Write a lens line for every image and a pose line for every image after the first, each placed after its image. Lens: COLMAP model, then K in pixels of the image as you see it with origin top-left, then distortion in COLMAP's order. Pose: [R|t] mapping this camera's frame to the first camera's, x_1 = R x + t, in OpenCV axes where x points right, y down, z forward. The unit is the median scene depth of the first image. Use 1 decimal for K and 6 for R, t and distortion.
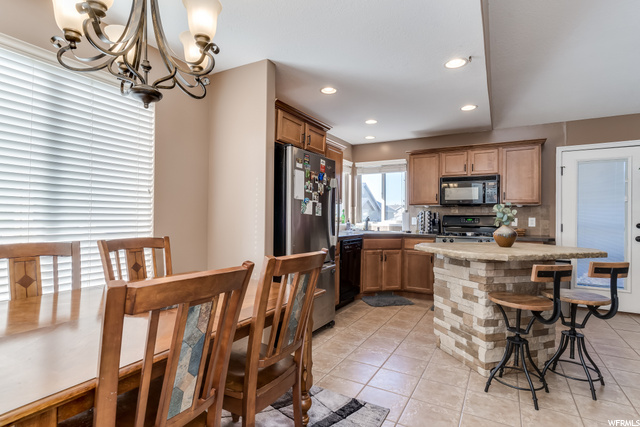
lens RADIAL K [[323.9, 0, 319.0], [0, 323.9, 215.9], [0, 0, 1]] dist [-0.003103, 0.002926]
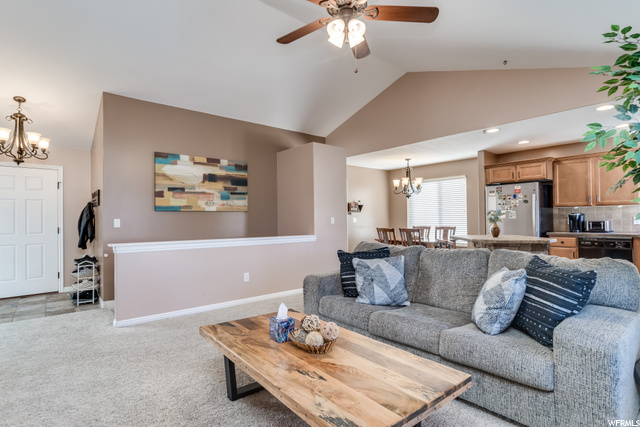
lens RADIAL K [[323.9, 0, 318.1], [0, 323.9, 215.4], [0, 0, 1]] dist [-0.003103, 0.002926]
pose [[-0.346014, -0.019286, -0.938031, 1.478261], [0.013502, 0.999583, -0.025533, 0.010038], [0.938132, -0.021500, -0.345609, 0.442629]]
